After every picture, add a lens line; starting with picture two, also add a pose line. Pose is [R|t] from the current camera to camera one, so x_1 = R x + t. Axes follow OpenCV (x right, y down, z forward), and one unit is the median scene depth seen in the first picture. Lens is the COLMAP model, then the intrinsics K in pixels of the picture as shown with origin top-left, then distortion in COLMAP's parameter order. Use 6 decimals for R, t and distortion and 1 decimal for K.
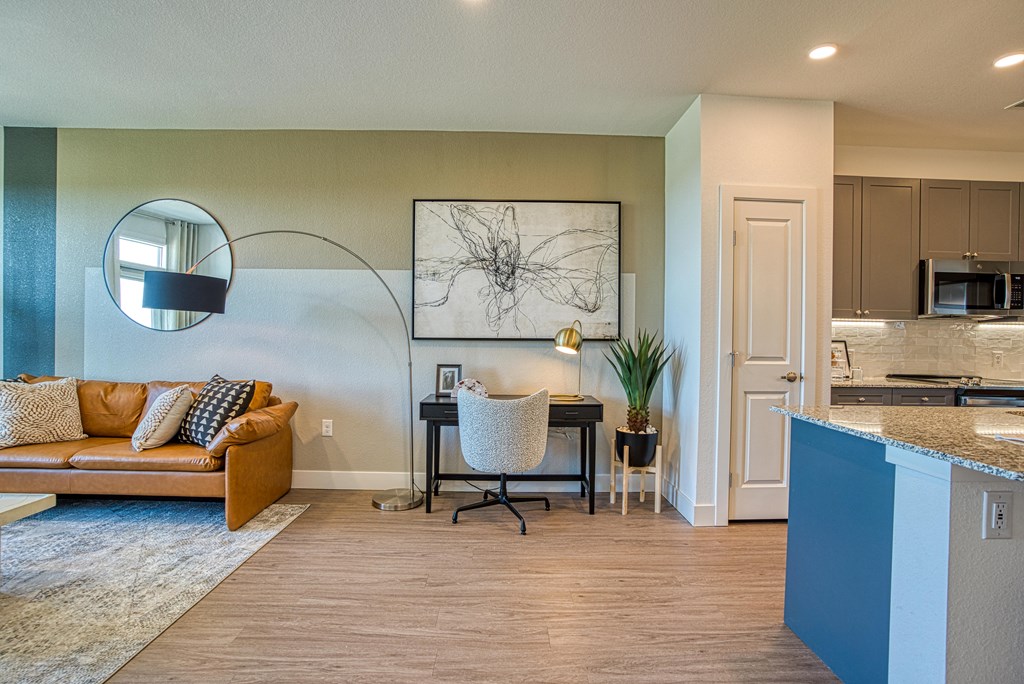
lens RADIAL K [[509.8, 0, 509.1], [0, 509.8, 340.4], [0, 0, 1]] dist [-0.077854, 0.037961]
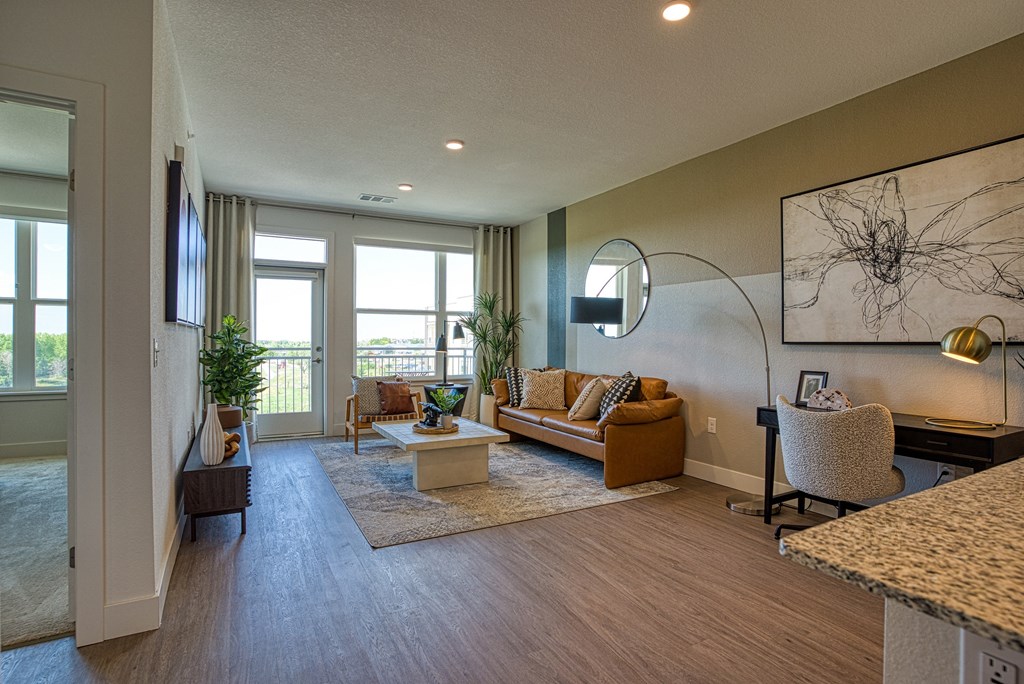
lens RADIAL K [[509.8, 0, 509.1], [0, 509.8, 340.4], [0, 0, 1]] dist [-0.077854, 0.037961]
pose [[0.465817, -0.009055, -0.884835, 0.405986], [-0.003849, 0.999917, -0.012259, 0.005075], [0.884873, 0.009116, 0.465743, 0.106773]]
